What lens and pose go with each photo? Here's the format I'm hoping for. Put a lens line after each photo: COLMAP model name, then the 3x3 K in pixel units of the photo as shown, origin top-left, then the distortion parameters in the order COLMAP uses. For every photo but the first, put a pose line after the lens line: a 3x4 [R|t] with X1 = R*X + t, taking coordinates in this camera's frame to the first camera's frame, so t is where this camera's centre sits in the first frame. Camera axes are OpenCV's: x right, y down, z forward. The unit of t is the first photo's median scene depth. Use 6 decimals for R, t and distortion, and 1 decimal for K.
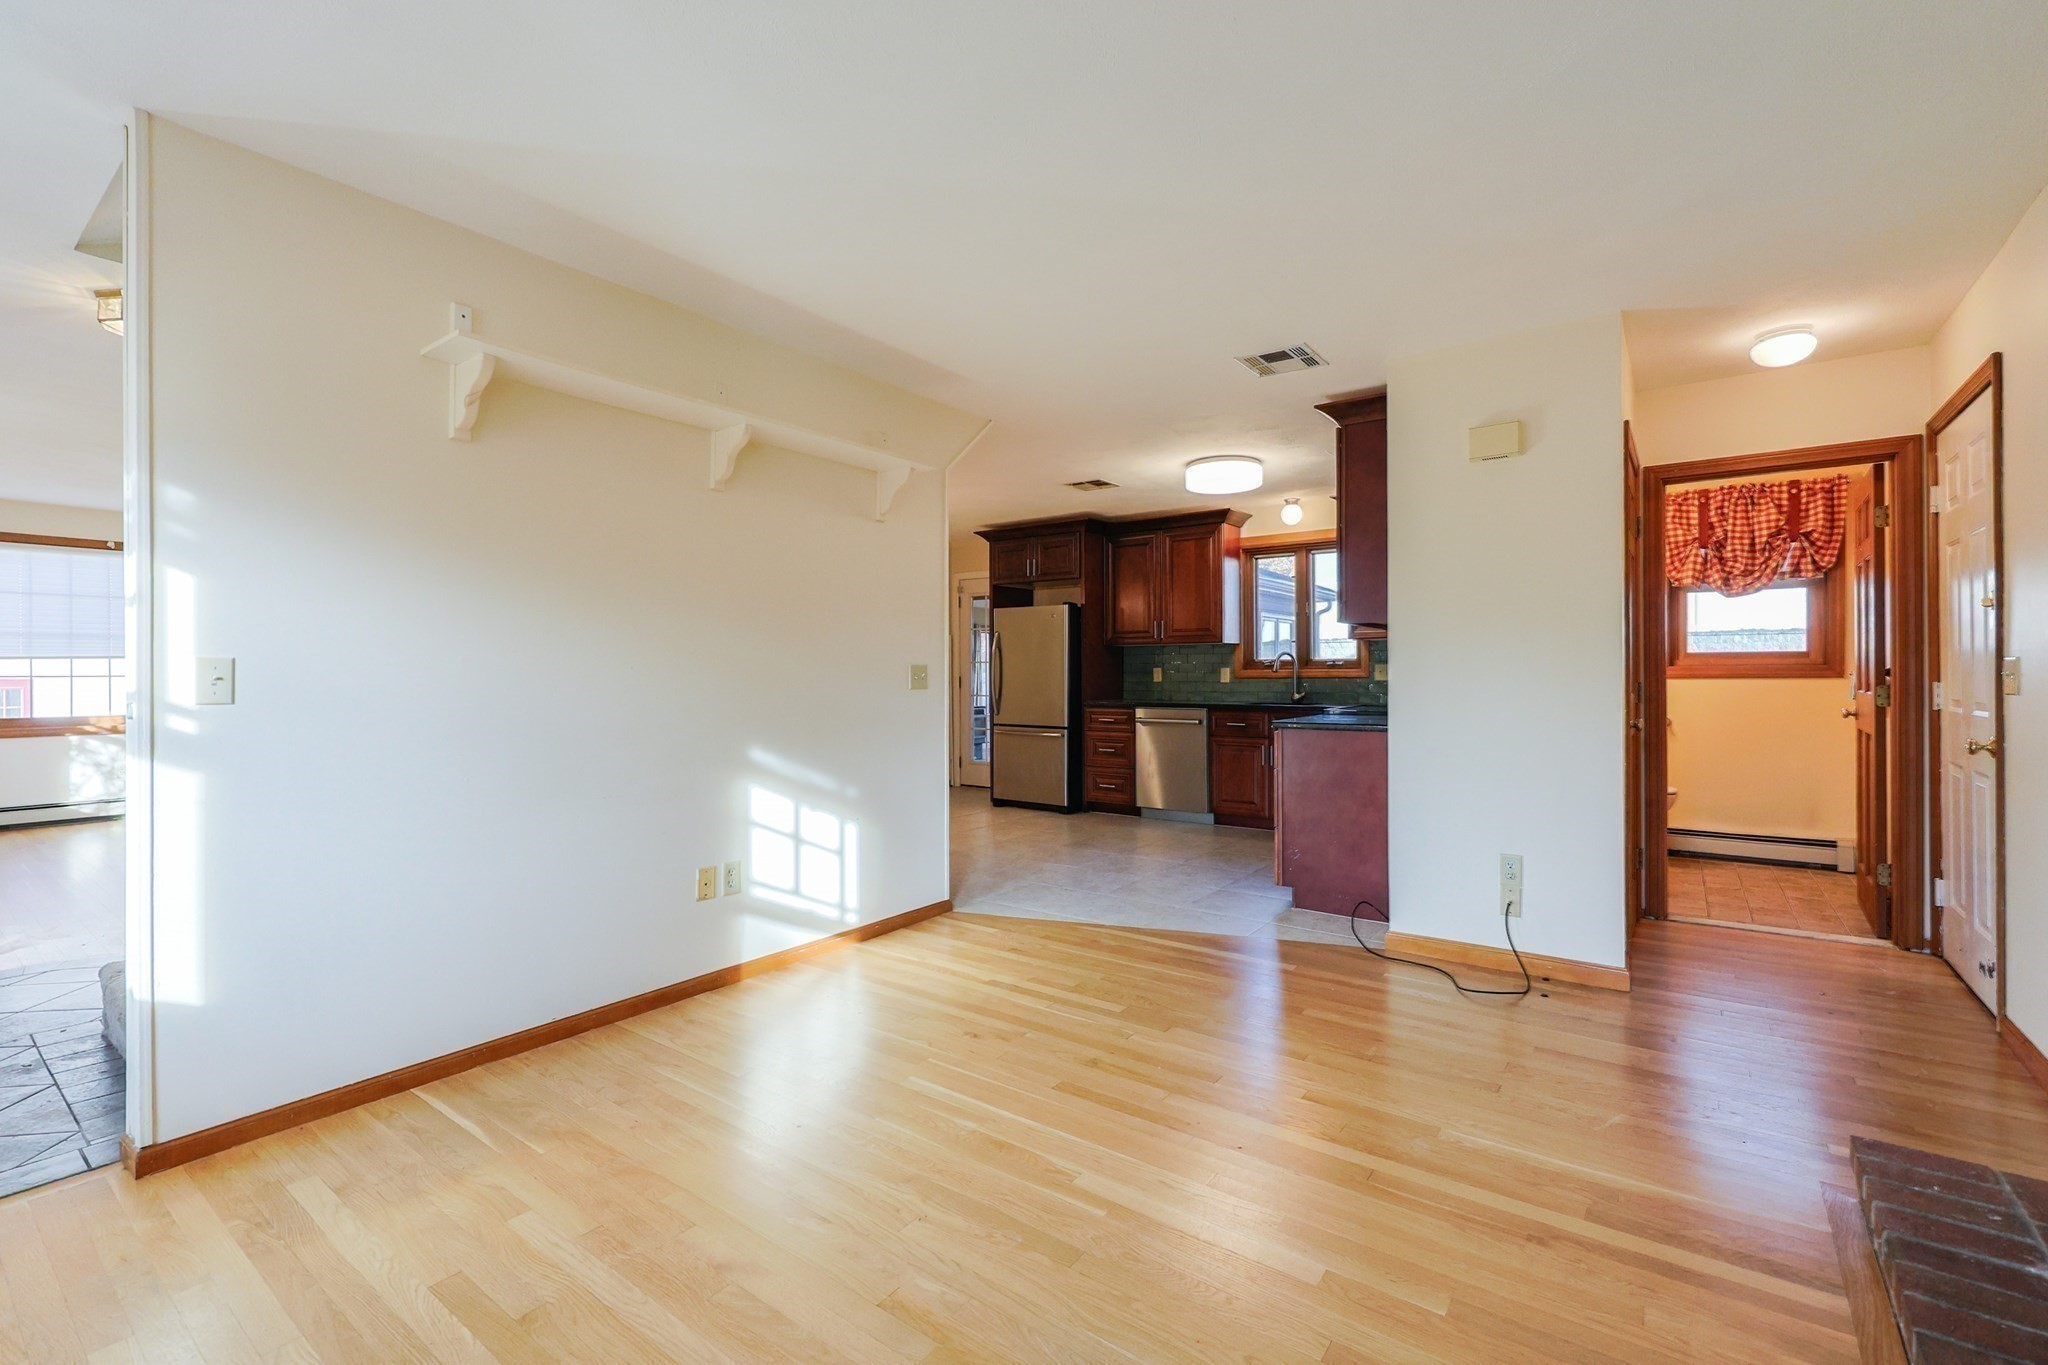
lens RADIAL K [[887.3, 0, 1025.3], [0, 887.3, 672.8], [0, 0, 1]] dist [-0.011110, 0.000033]
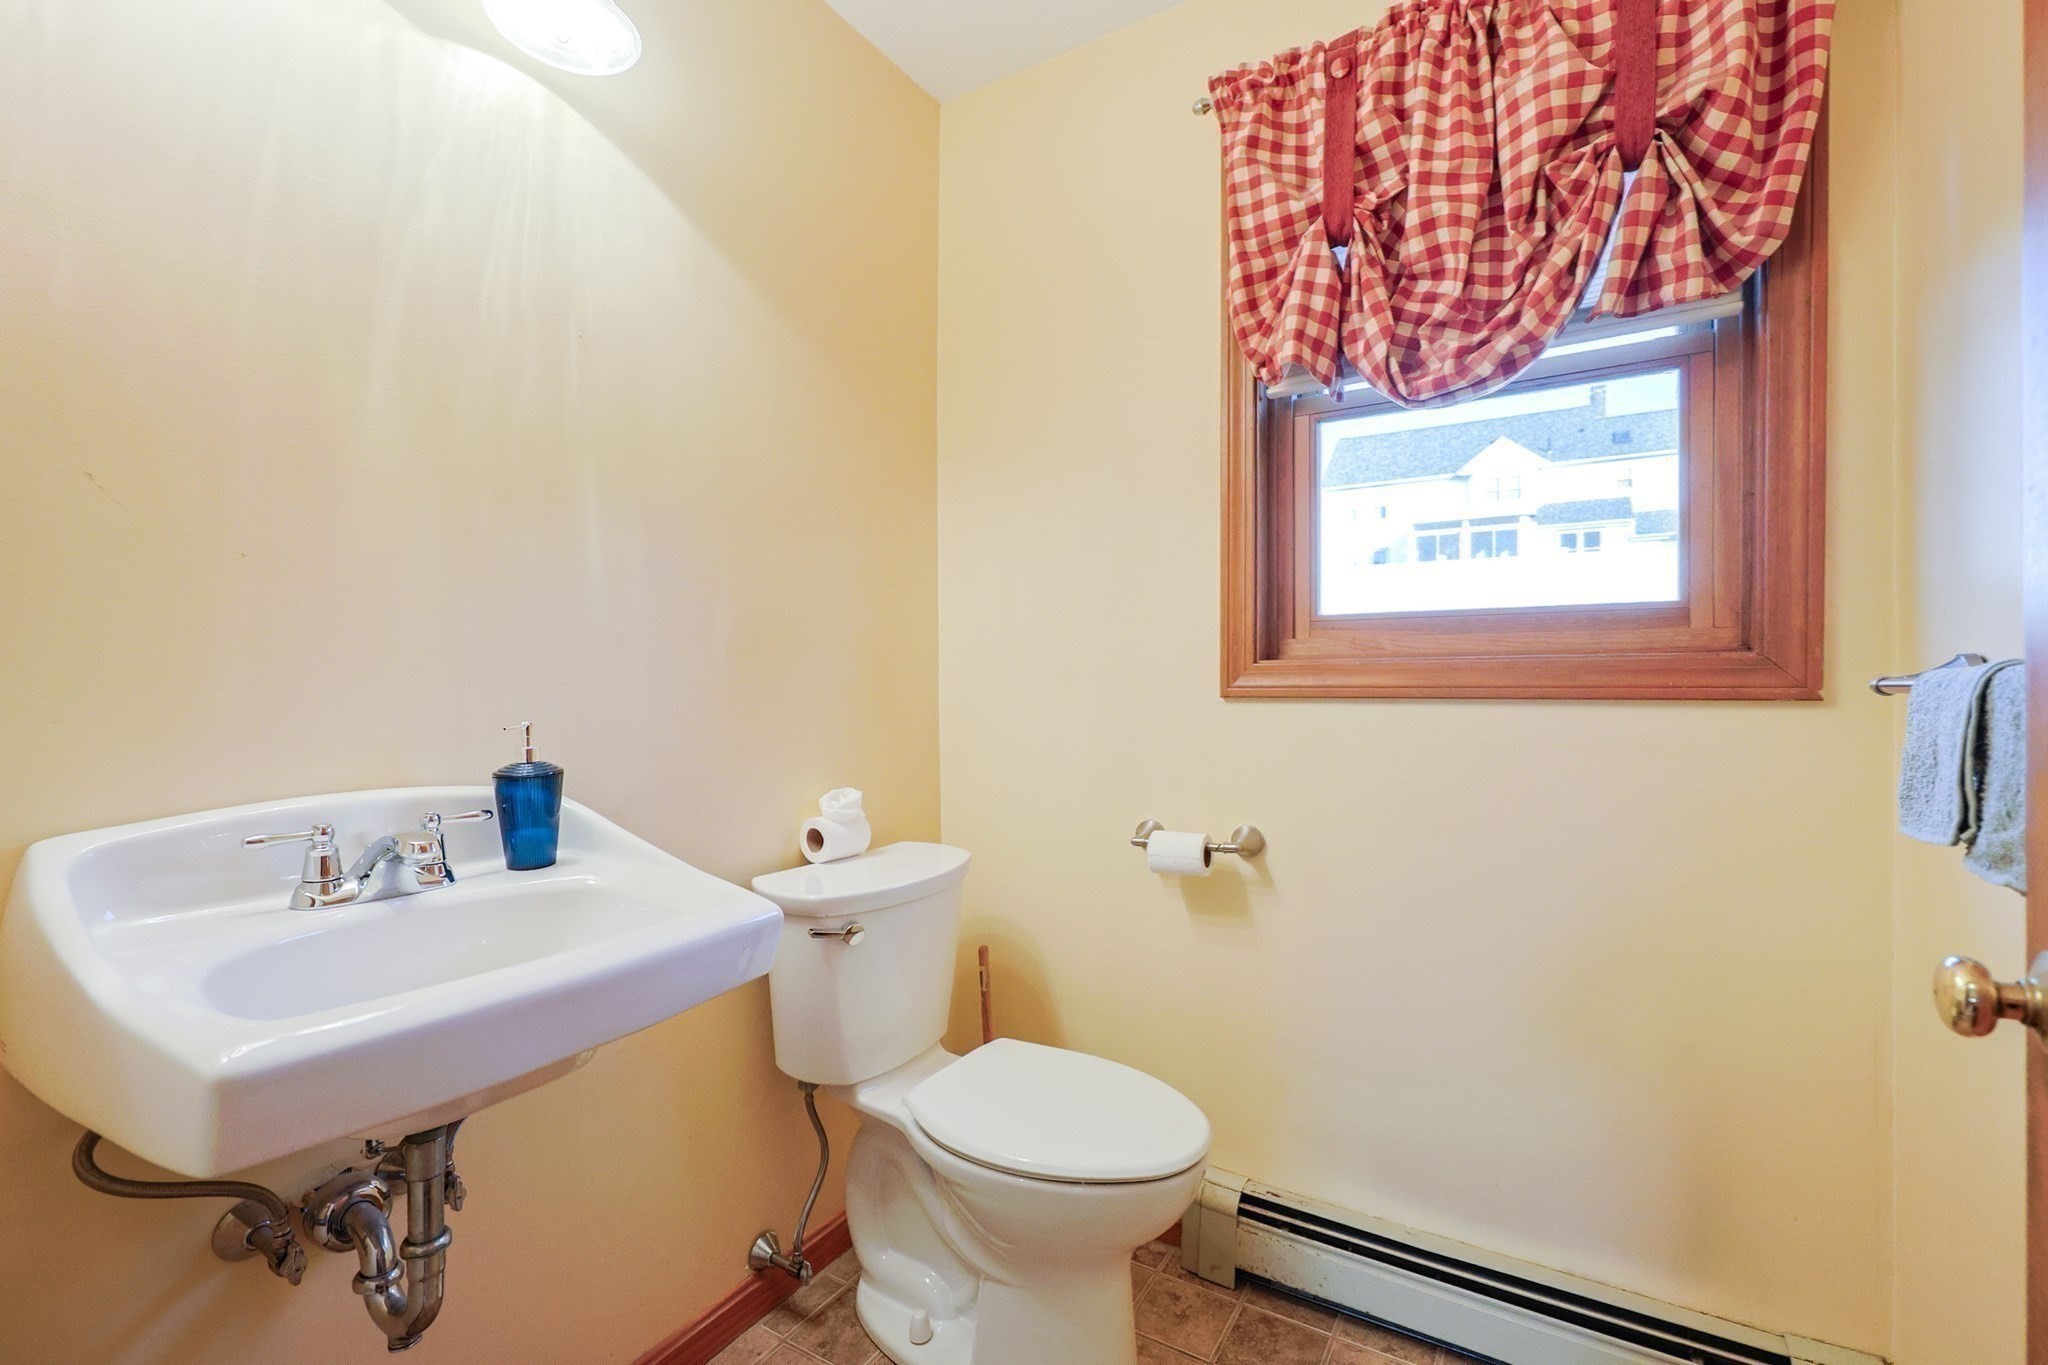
lens RADIAL K [[887.3, 0, 1029.3], [0, 887.3, 689.7], [0, 0, 1]] dist [-0.011110, 0.000033]
pose [[0.995663, 0.001876, 0.093015, 0.668805], [-0.002576, 0.999969, 0.007411, 0.001284], [-0.092998, -0.007619, 0.995637, 0.753640]]
